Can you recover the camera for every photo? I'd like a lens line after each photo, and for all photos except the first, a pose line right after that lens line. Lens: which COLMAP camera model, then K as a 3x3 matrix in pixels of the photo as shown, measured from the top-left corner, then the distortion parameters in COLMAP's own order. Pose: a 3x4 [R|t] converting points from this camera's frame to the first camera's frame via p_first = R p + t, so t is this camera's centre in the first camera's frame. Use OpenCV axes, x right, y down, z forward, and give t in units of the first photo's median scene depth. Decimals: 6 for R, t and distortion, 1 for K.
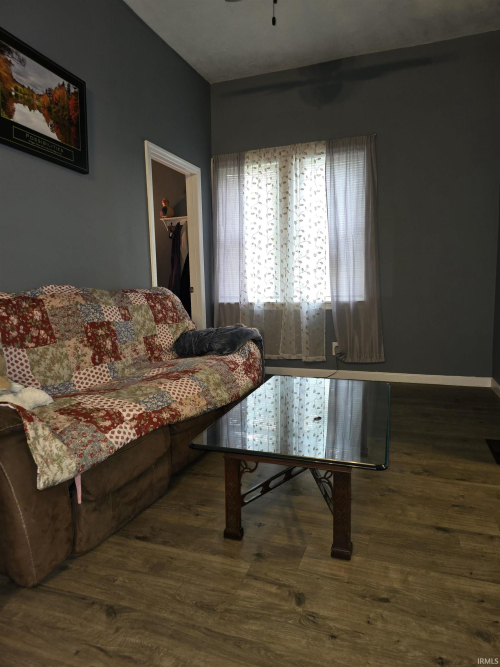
lens RADIAL K [[450.1, 0, 250.8], [0, 450.1, 333.7], [0, 0, 1]] dist [0.053234, -0.050436]
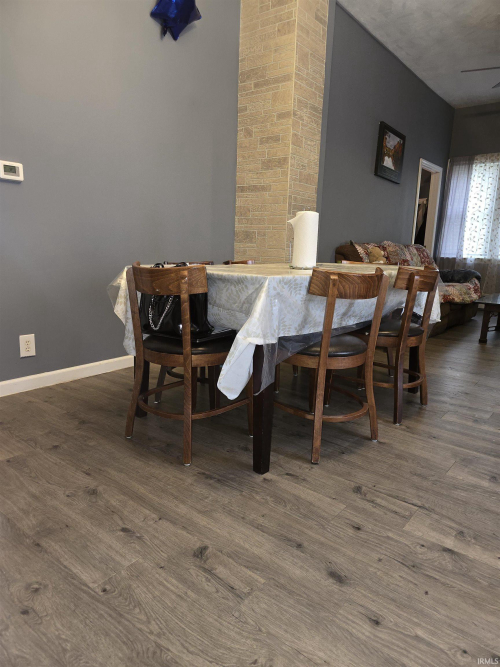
lens RADIAL K [[450.1, 0, 248.9], [0, 450.1, 337.6], [0, 0, 1]] dist [0.053234, -0.050436]
pose [[0.944674, 0.106598, -0.310205, -0.312839], [-0.078293, 0.991663, 0.102345, 0.164809], [0.318529, -0.072396, 0.945145, -1.169897]]
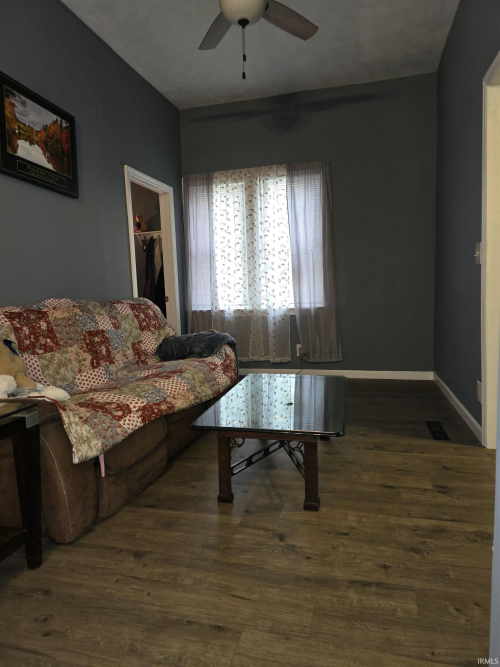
lens RADIAL K [[450.1, 0, 254.0], [0, 450.1, 334.5], [0, 0, 1]] dist [0.053234, -0.050436]
pose [[0.995527, -0.022885, 0.091668, -0.040329], [0.023883, 0.999667, -0.009806, 0.004584], [-0.091413, 0.011951, 0.995741, -0.155414]]
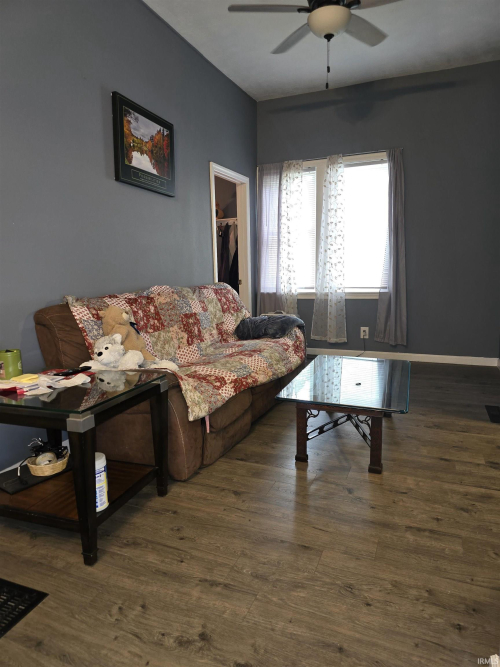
lens RADIAL K [[450.1, 0, 245.2], [0, 450.1, 337.7], [0, 0, 1]] dist [0.053234, -0.050436]
pose [[0.998680, 0.006576, -0.050932, -0.095893], [-0.003903, 0.998618, 0.052408, -0.022548], [0.051206, -0.052141, 0.997326, -0.306173]]
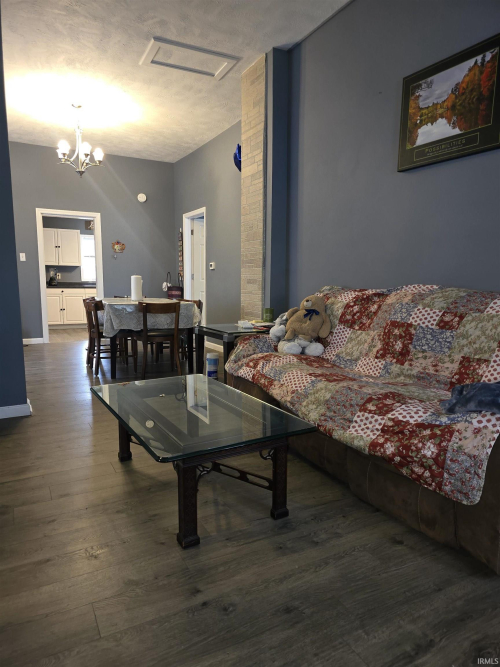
lens RADIAL K [[450.1, 0, 252.8], [0, 450.1, 336.1], [0, 0, 1]] dist [0.053234, -0.050436]
pose [[-0.674013, 0.101290, -0.731742, 0.588293], [-0.073592, 0.976421, 0.202944, -0.164616], [0.735045, 0.190637, -0.650667, 1.333208]]
